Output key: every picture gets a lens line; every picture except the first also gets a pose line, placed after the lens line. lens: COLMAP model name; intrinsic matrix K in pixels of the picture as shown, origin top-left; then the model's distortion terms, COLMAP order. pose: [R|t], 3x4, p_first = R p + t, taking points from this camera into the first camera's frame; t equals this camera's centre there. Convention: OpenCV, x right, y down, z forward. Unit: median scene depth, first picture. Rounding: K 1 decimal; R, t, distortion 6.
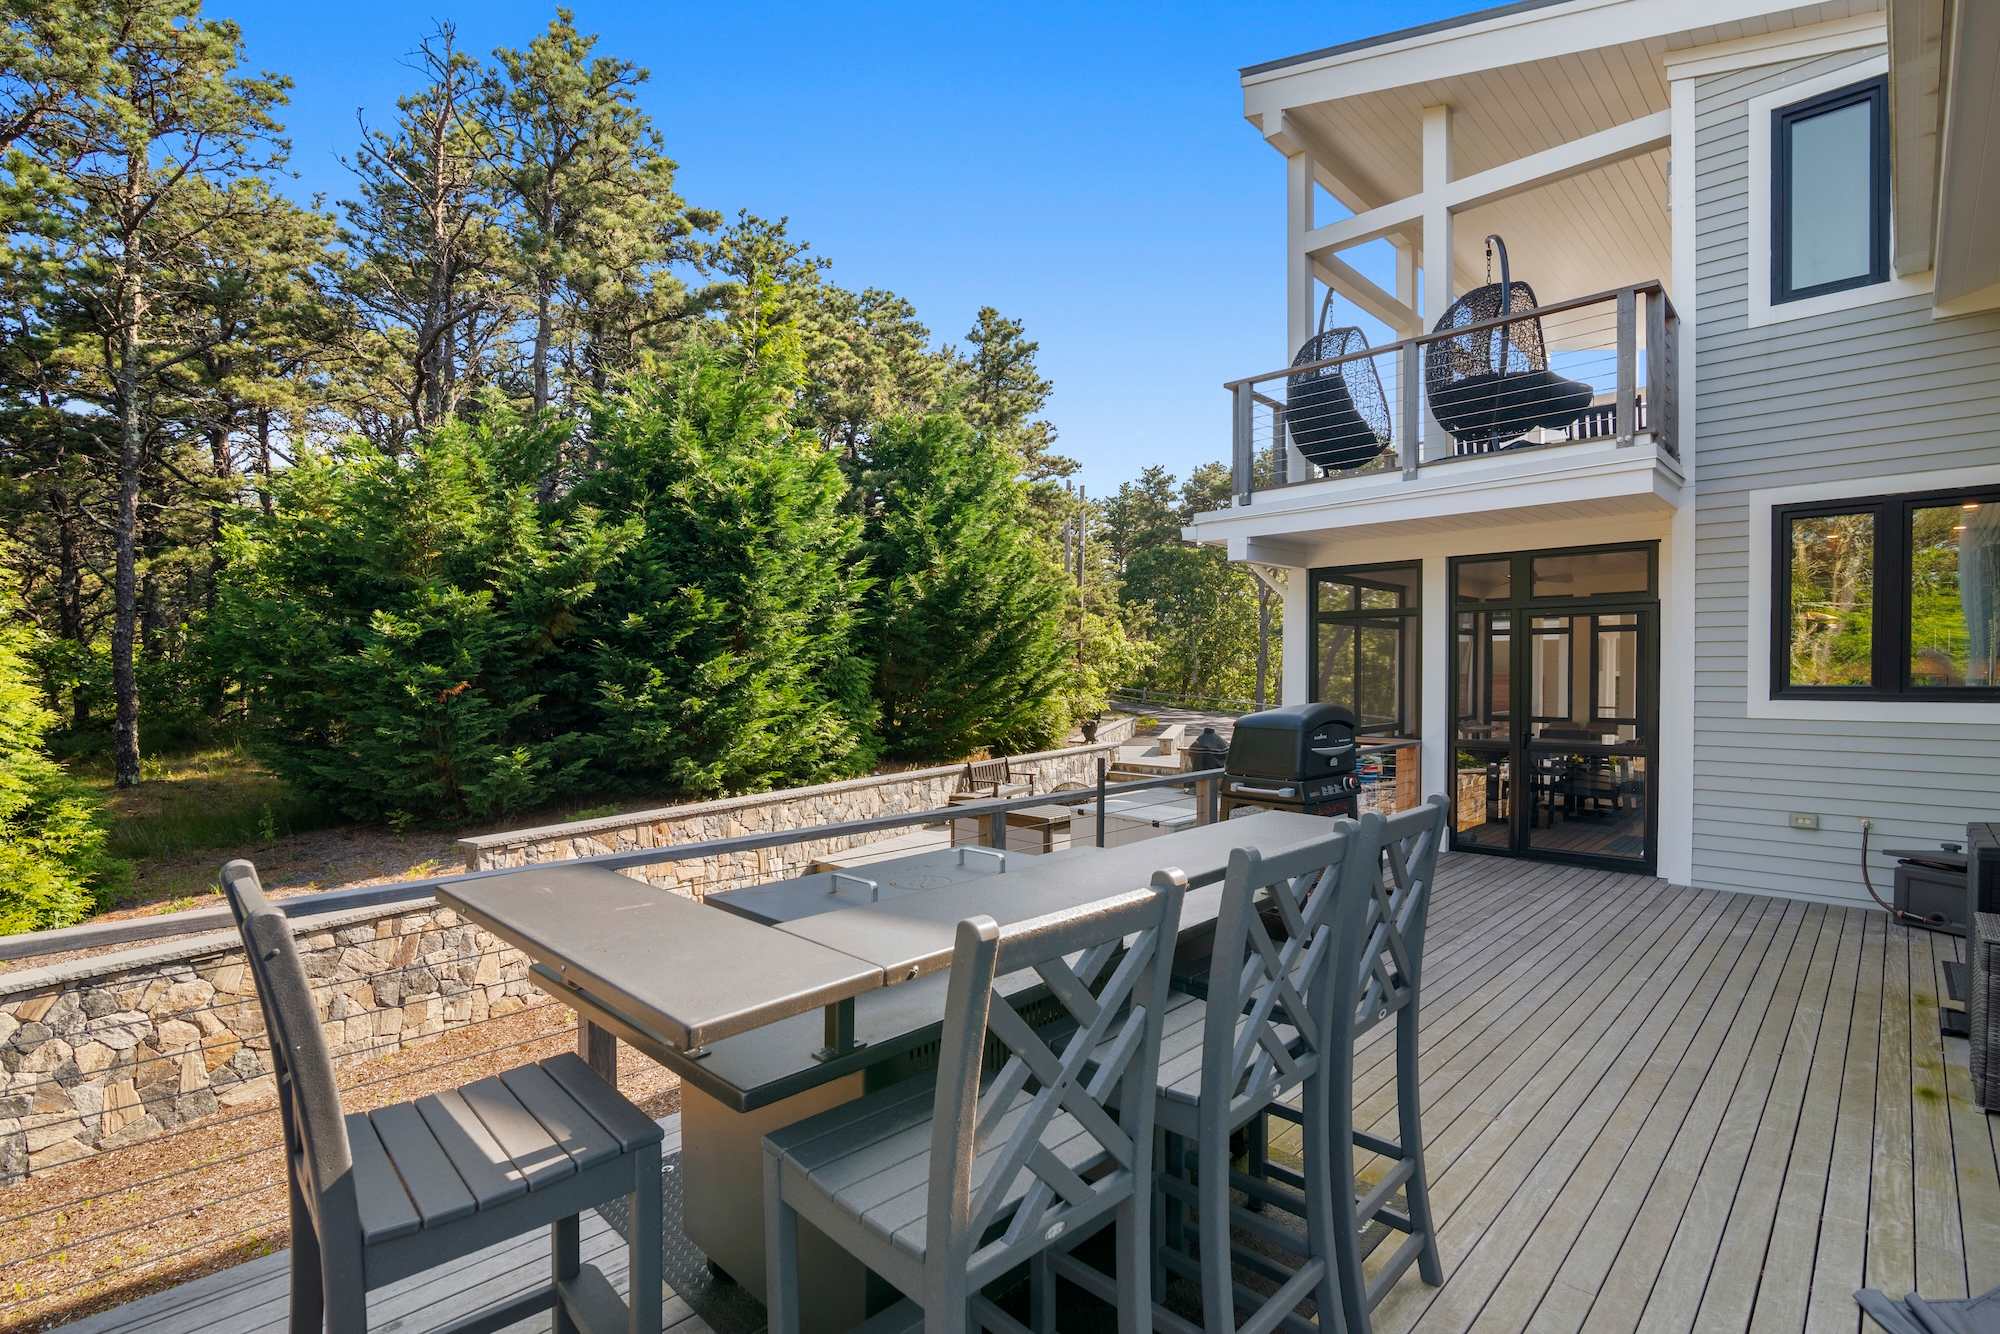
lens RADIAL K [[907.4, 0, 1004.9], [0, 907.4, 674.8], [0, 0, 1]] dist [-0.000129, -0.000077]
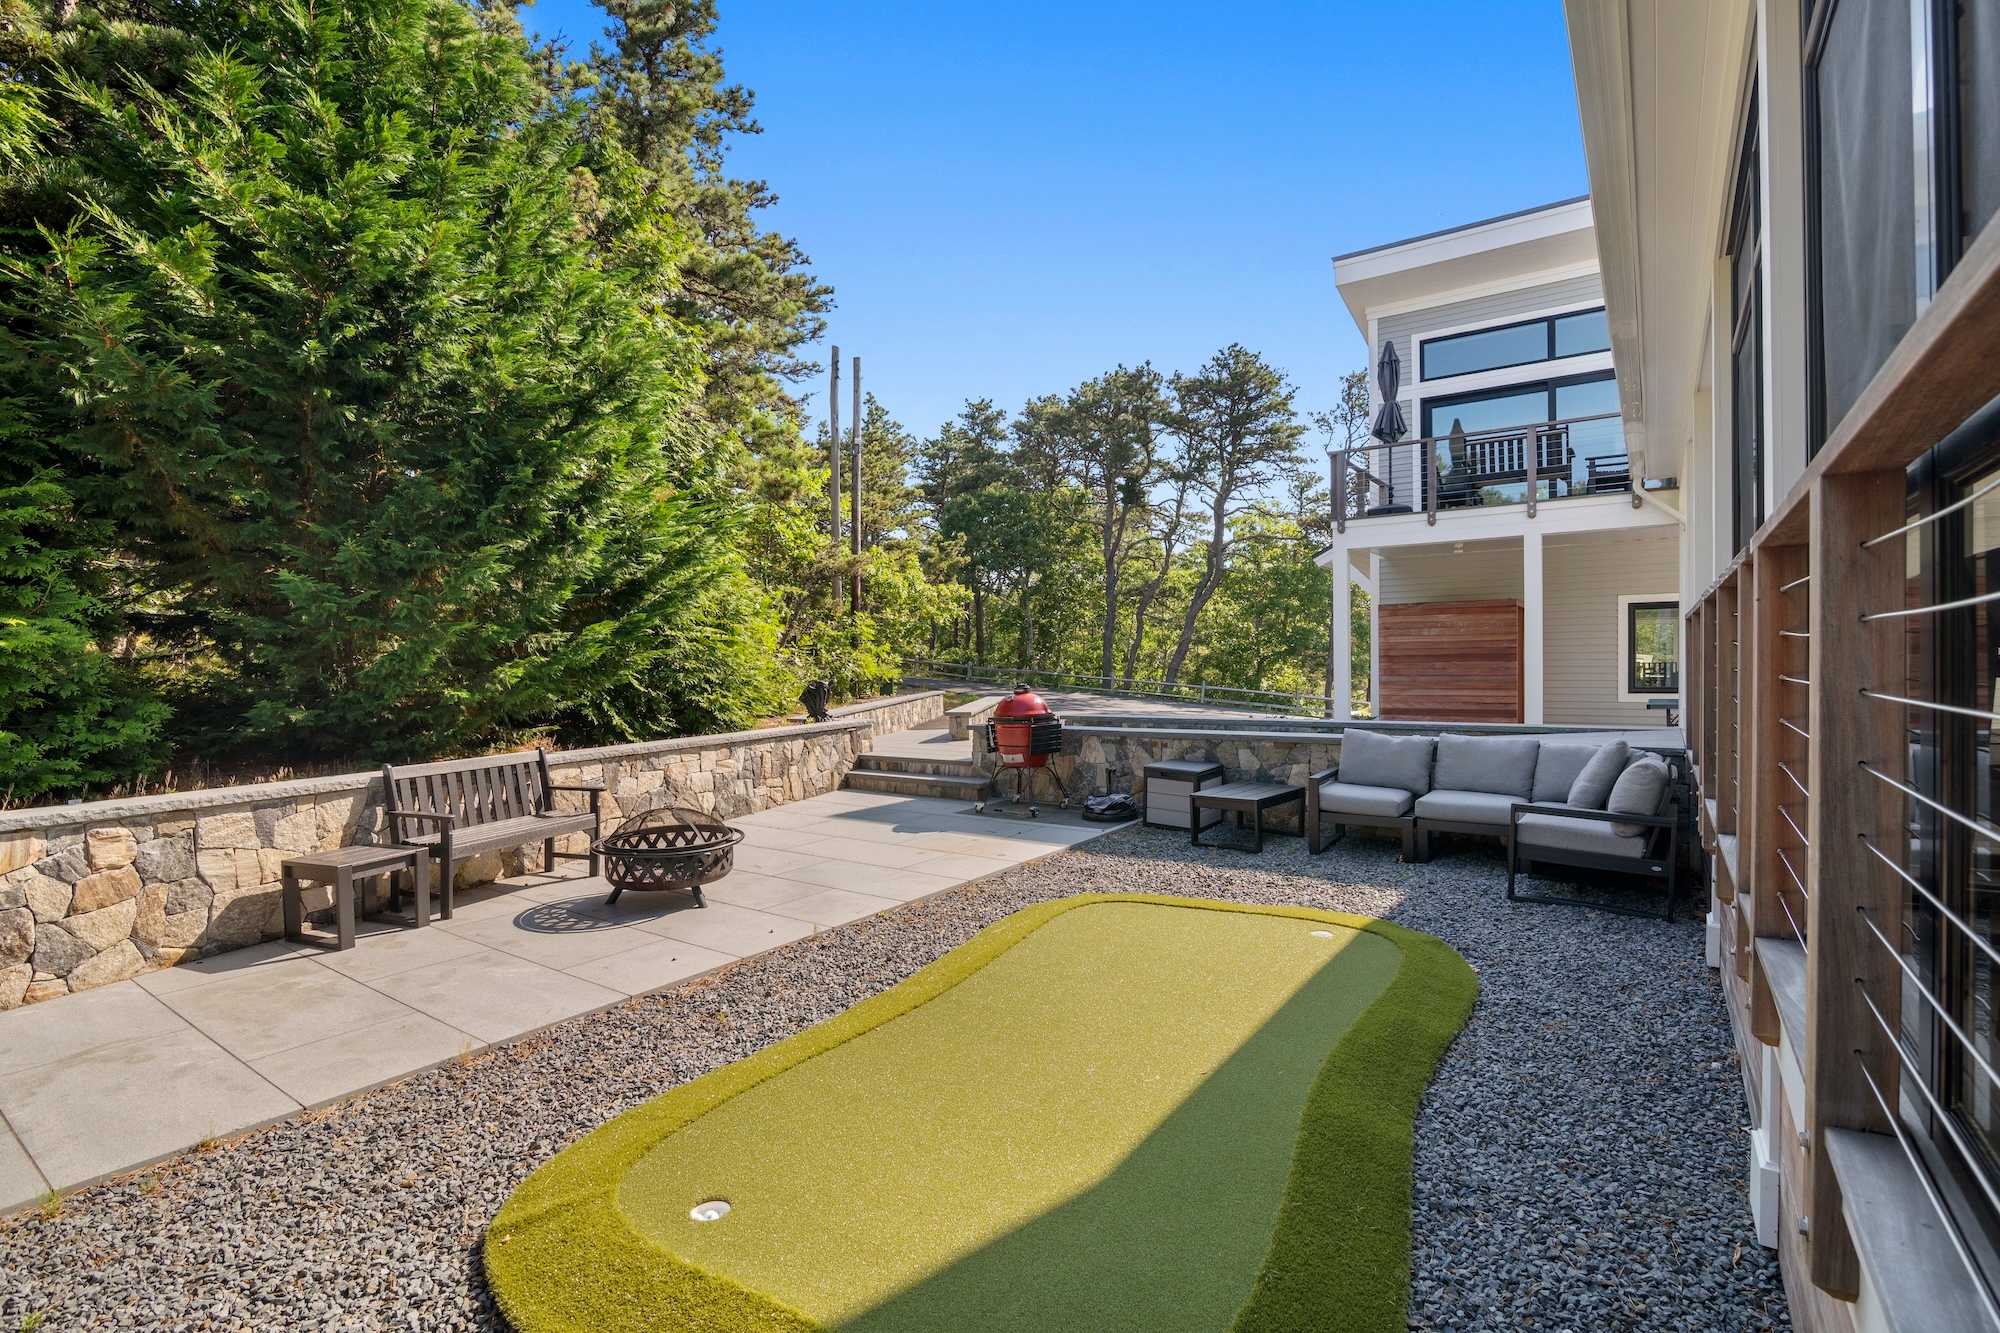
lens RADIAL K [[907.4, 0, 1000.4], [0, 907.4, 664.7], [0, 0, 1]] dist [-0.000129, -0.000077]
pose [[0.987066, -0.013578, 0.159740, 0.072230], [0.014529, 0.999883, -0.004789, 0.028284], [-0.159657, 0.007048, 0.987147, 0.273153]]
